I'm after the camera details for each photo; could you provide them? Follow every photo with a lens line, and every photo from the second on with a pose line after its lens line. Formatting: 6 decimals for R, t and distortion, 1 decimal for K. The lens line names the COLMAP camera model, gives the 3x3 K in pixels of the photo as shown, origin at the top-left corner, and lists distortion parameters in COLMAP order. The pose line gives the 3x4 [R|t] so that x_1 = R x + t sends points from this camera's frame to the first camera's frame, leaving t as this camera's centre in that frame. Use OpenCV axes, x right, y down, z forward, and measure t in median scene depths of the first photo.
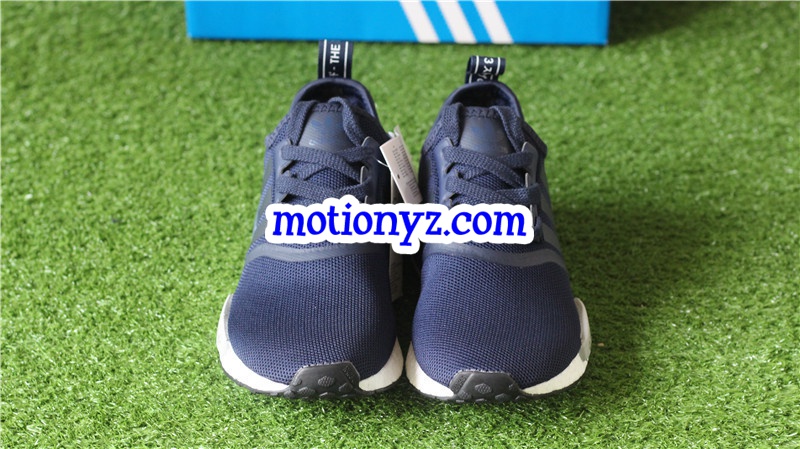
lens RADIAL K [[1939.4, 0, 400.5], [0, 1939.4, 223.4], [0, 0, 1]] dist [-0.116054, 0.000000]
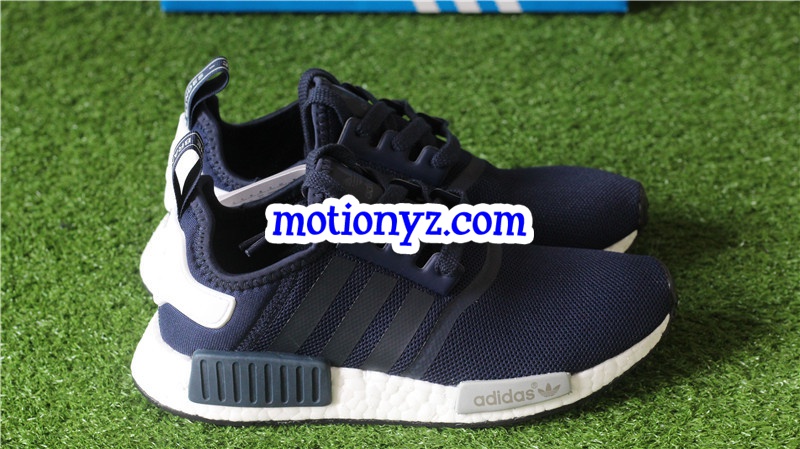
lens RADIAL K [[1939.4, 0, 398.2], [0, 1939.4, 210.2], [0, 0, 1]] dist [-0.116054, 0.000000]
pose [[0.999360, -0.010576, -0.034169, 0.033737], [0.011370, 0.999668, 0.023135, -0.025337], [0.033913, -0.023508, 0.999148, 0.110882]]
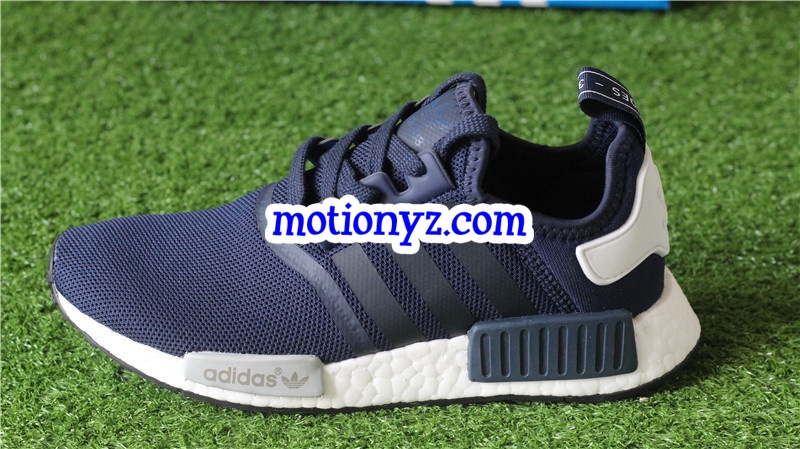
lens RADIAL K [[1939.4, 0, 390.3], [0, 1939.4, 219.5], [0, 0, 1]] dist [-0.116054, 0.000000]
pose [[0.998686, 0.015967, -0.048694, 0.038069], [-0.017138, 0.999572, -0.023722, 0.013495], [0.048295, 0.024525, 0.998532, 0.249027]]
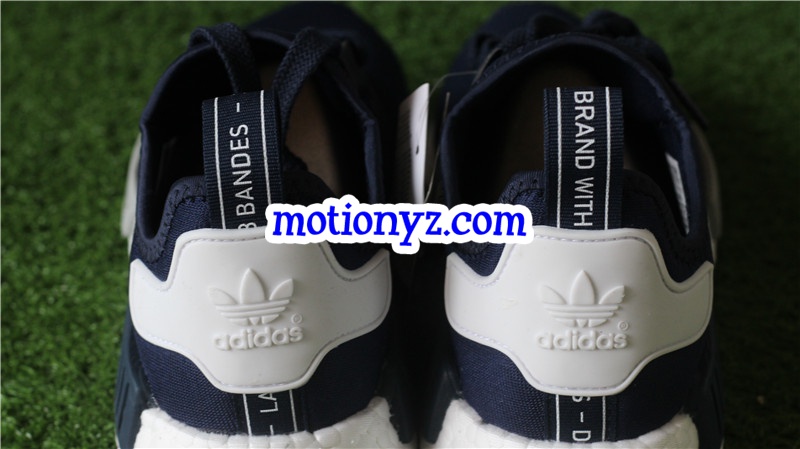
lens RADIAL K [[1939.4, 0, 388.7], [0, 1939.4, 330.9], [0, 0, 1]] dist [-0.116054, 0.000000]
pose [[0.998749, 0.012992, -0.048286, 0.023013], [-0.007010, 0.992498, 0.122062, -0.020621], [0.049510, -0.121571, 0.991347, 0.381520]]
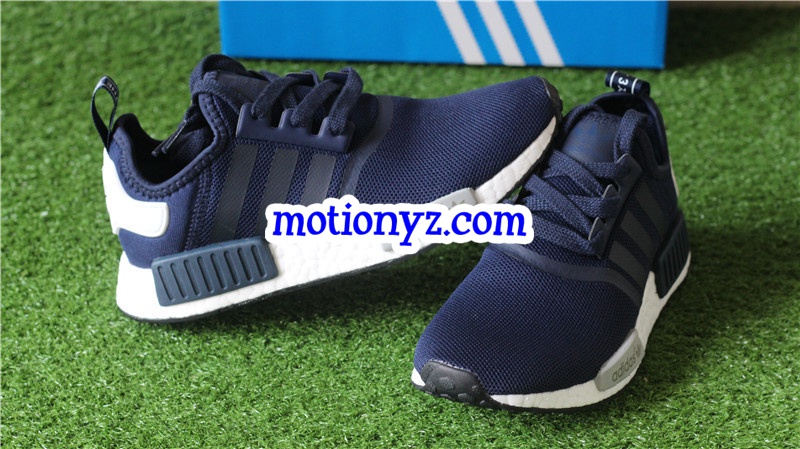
lens RADIAL K [[1939.4, 0, 398.1], [0, 1939.4, 225.2], [0, 0, 1]] dist [-0.116054, 0.000000]
pose [[0.999267, 0.012725, -0.036110, 0.013539], [-0.014016, 0.999263, -0.035743, 0.021826], [0.035629, 0.036223, 0.998708, 0.061000]]
